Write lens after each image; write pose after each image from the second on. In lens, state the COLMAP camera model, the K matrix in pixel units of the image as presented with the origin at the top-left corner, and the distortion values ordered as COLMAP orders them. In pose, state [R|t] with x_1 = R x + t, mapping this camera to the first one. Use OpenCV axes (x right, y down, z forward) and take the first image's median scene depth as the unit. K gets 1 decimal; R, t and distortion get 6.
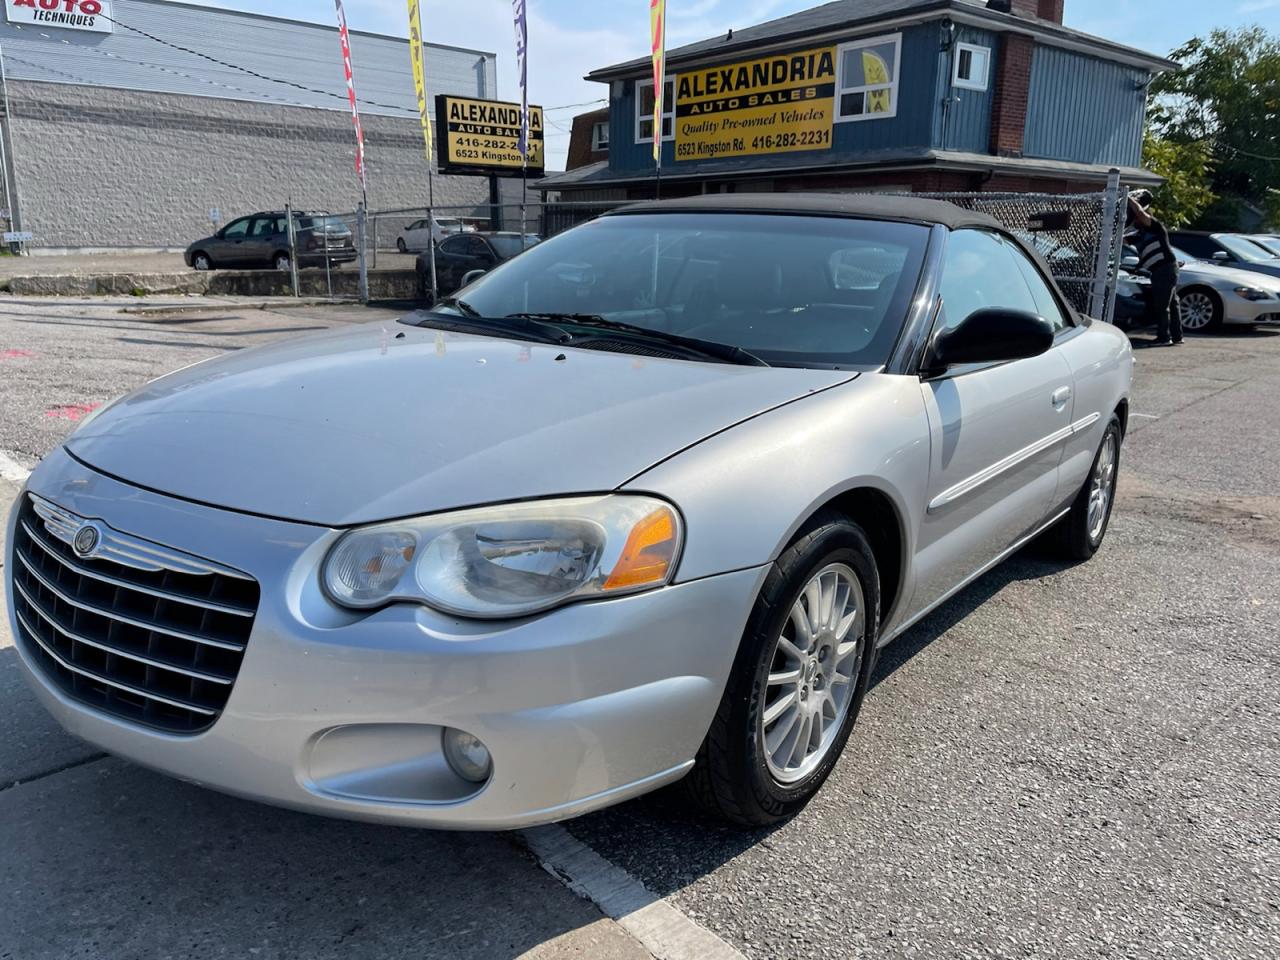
lens RADIAL K [[967.4, 0, 645.1], [0, 967.4, 476.9], [0, 0, 1]] dist [0.066493, -0.096549]
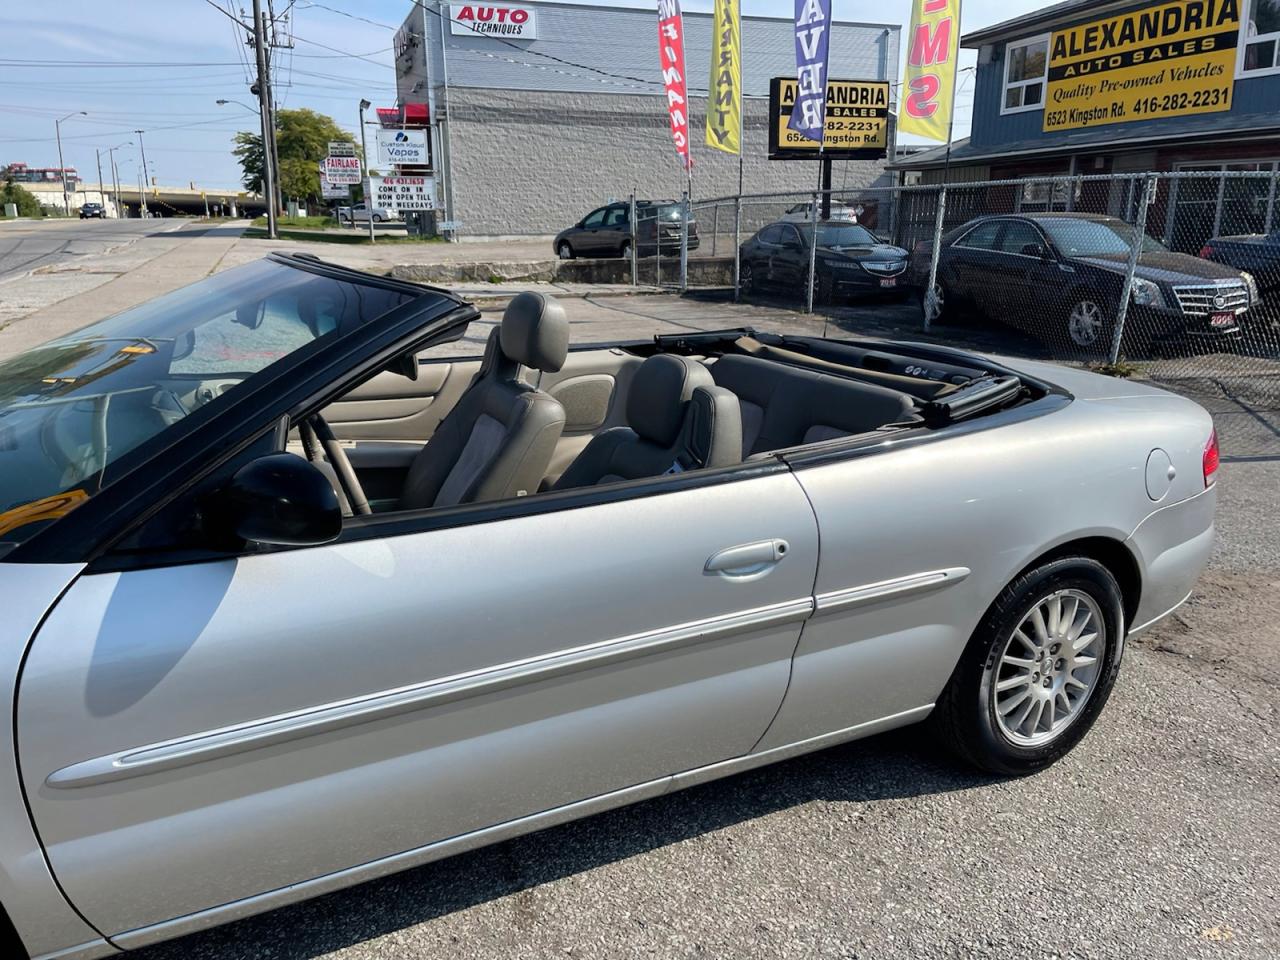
lens RADIAL K [[967.4, 0, 647.2], [0, 967.4, 469.9], [0, 0, 1]] dist [0.066493, -0.096549]
pose [[0.912030, 0.090569, -0.399998, 0.091548], [-0.084827, 0.995879, 0.032077, -0.022855], [0.401255, 0.004675, 0.915954, 0.060631]]
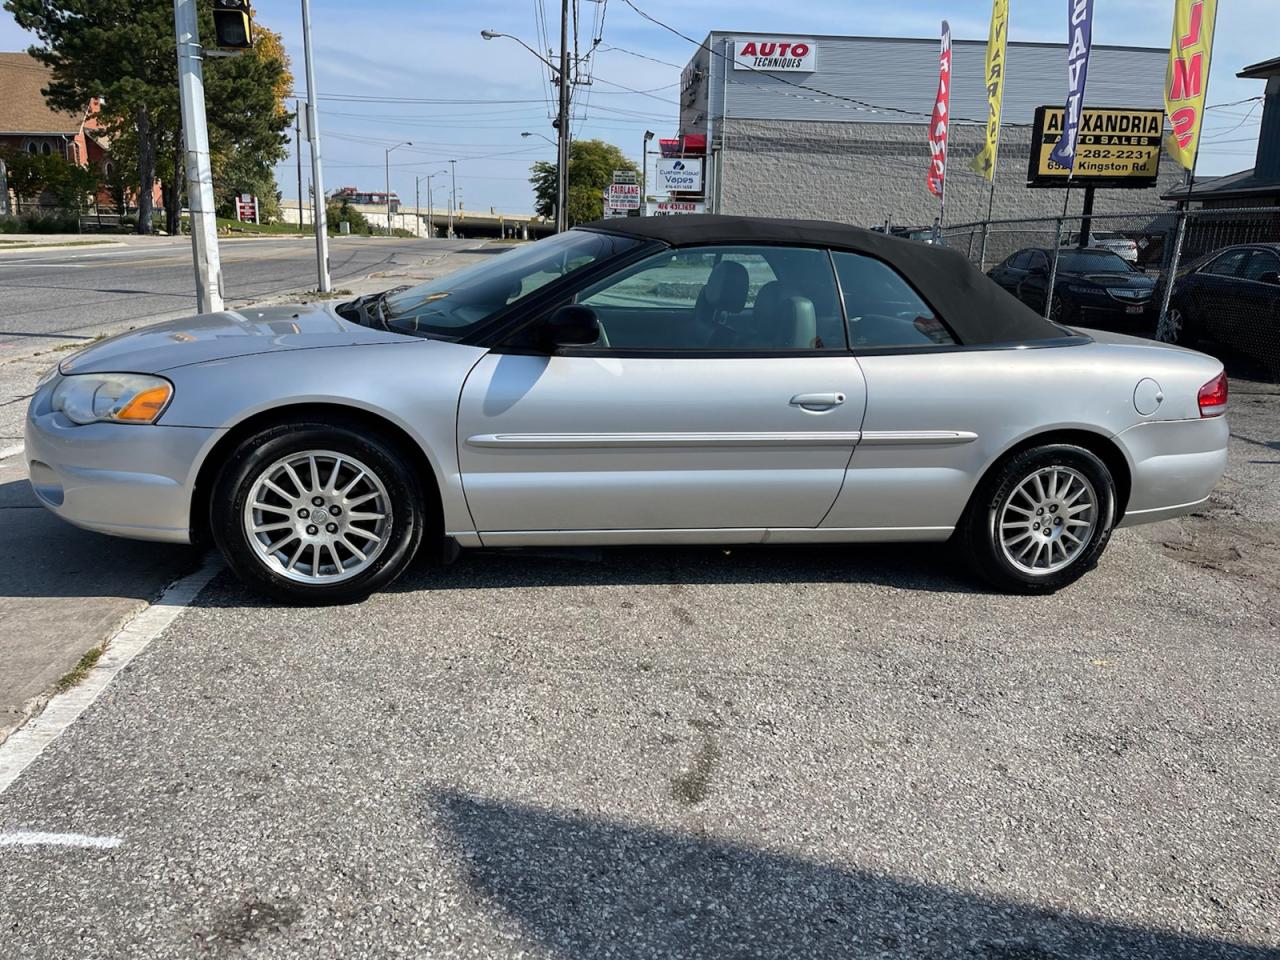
lens RADIAL K [[967.4, 0, 642.8], [0, 967.4, 487.0], [0, 0, 1]] dist [0.066493, -0.096549]
pose [[0.769105, 0.161603, -0.618355, 0.144019], [-0.164318, 0.984980, 0.053041, -0.001677], [0.617639, 0.060813, 0.784107, 0.005553]]
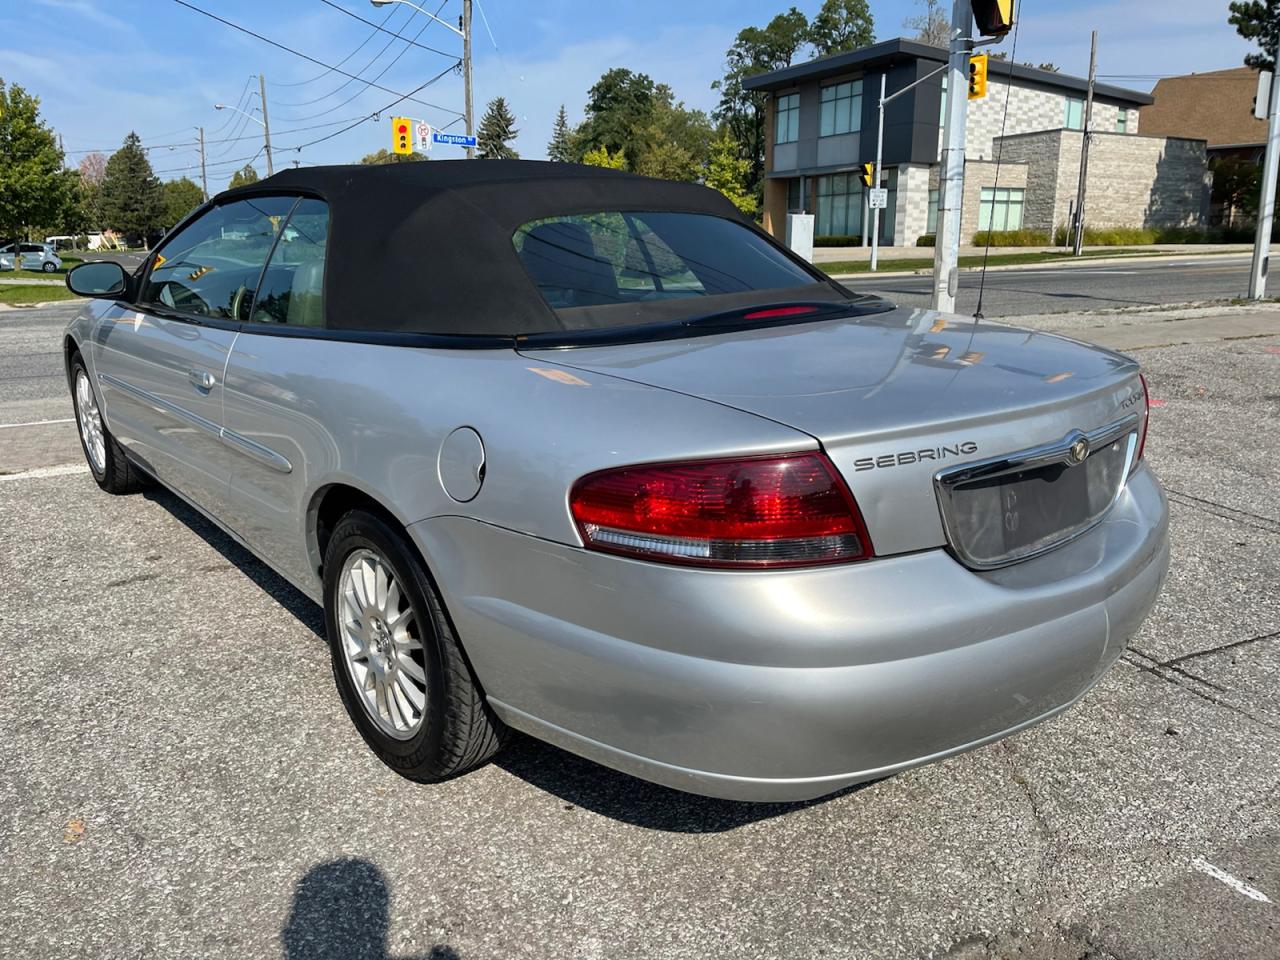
lens RADIAL K [[967.4, 0, 622.3], [0, 967.4, 477.0], [0, 0, 1]] dist [0.066493, -0.096549]
pose [[-0.255058, 0.214388, -0.942859, 0.179851], [-0.222509, 0.935927, 0.273003, -0.049412], [0.940976, 0.279426, -0.191012, 0.233670]]
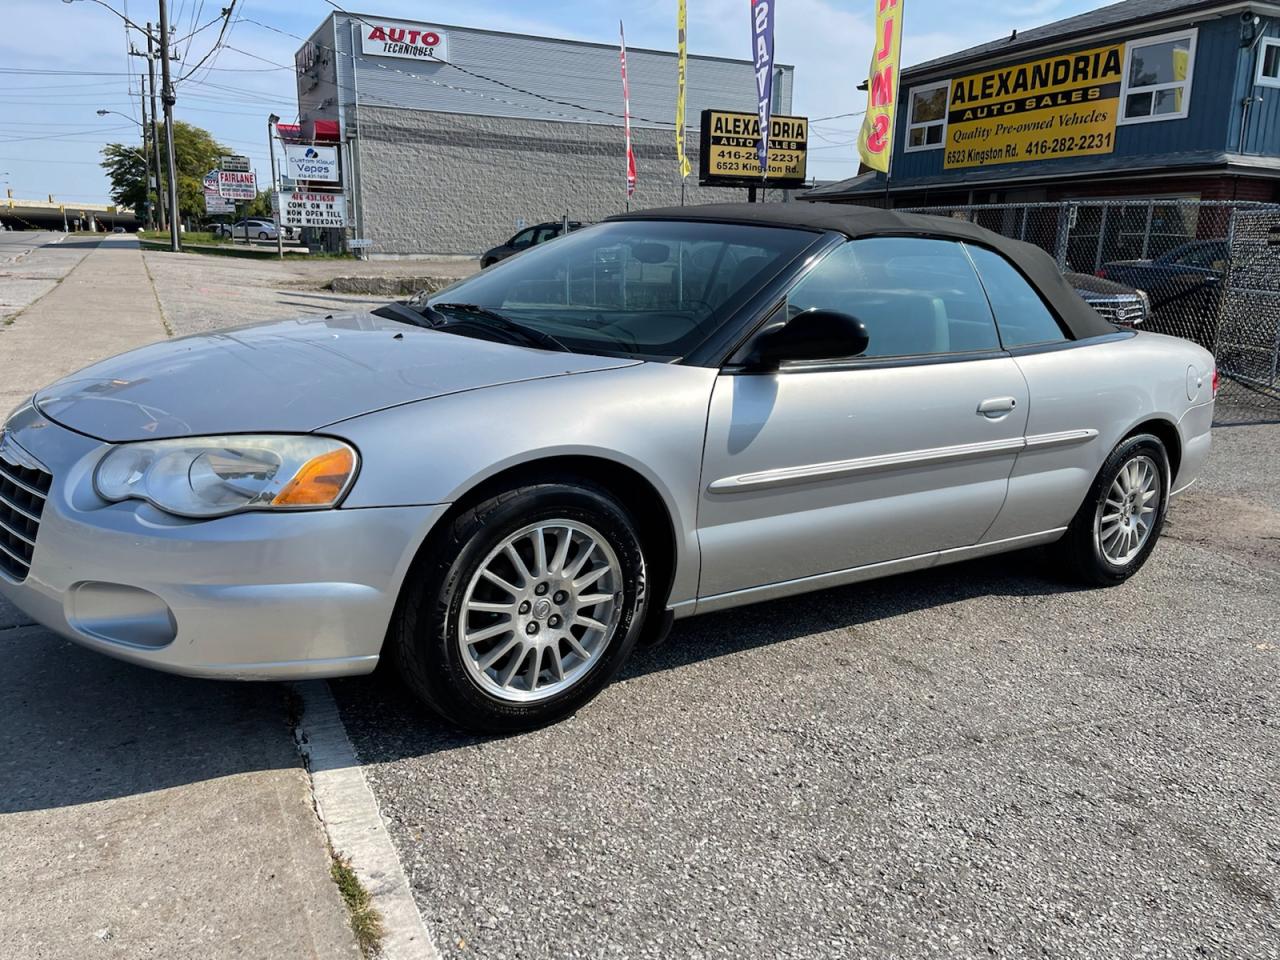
lens RADIAL K [[967.4, 0, 638.7], [0, 967.4, 486.5], [0, 0, 1]] dist [0.066493, -0.096549]
pose [[0.952423, 0.082140, -0.293502, 0.056460], [-0.082525, 0.996527, 0.011096, 0.002811], [0.293394, 0.013653, 0.955894, -0.008373]]
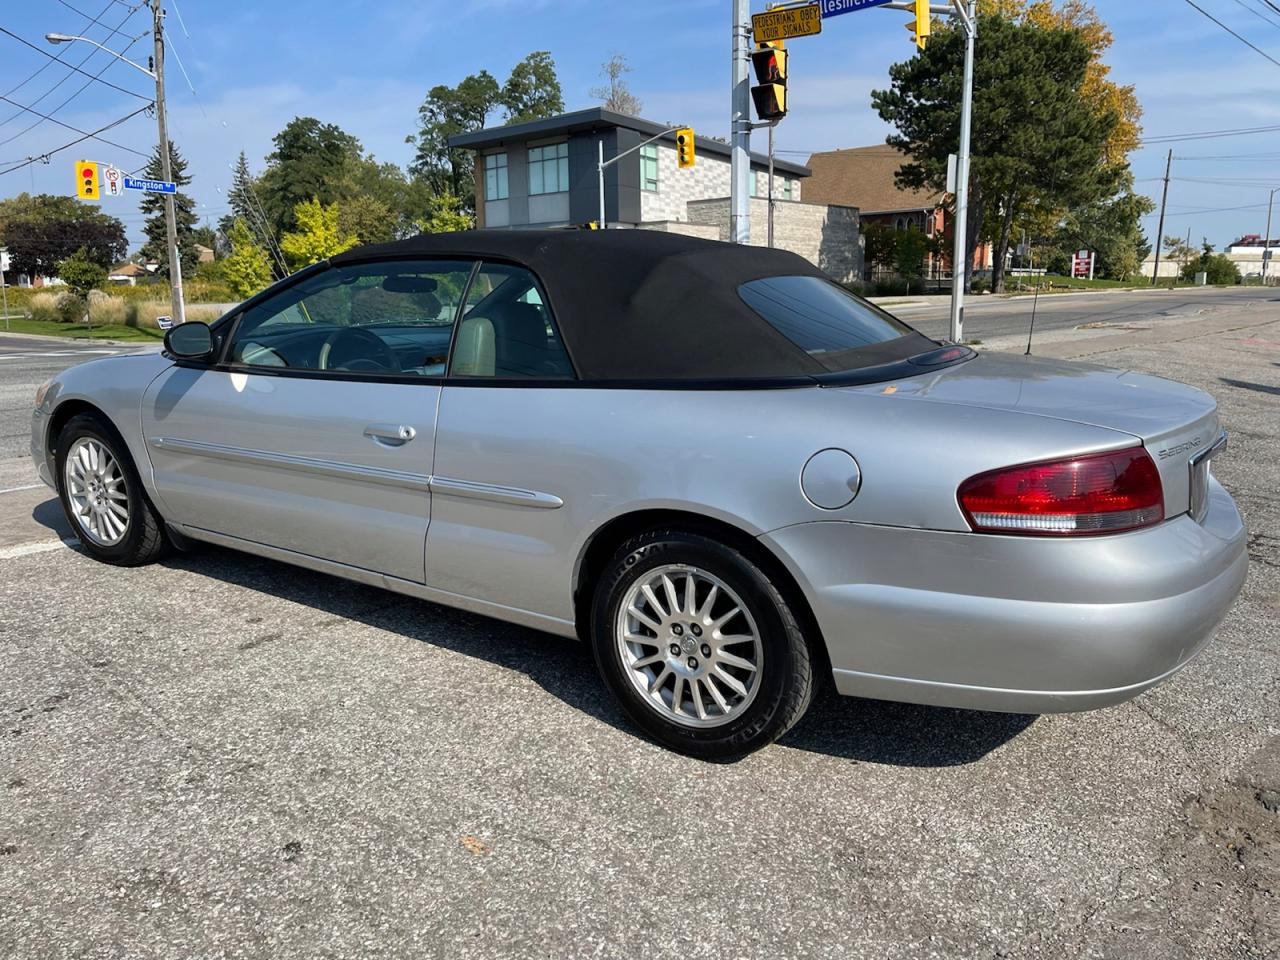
lens RADIAL K [[967.4, 0, 642.5], [0, 967.4, 473.0], [0, 0, 1]] dist [0.066493, -0.096549]
pose [[0.059349, 0.167467, -0.984090, 0.205687], [-0.223588, 0.963011, 0.150396, -0.035944], [0.972875, 0.211105, 0.094597, 0.173359]]
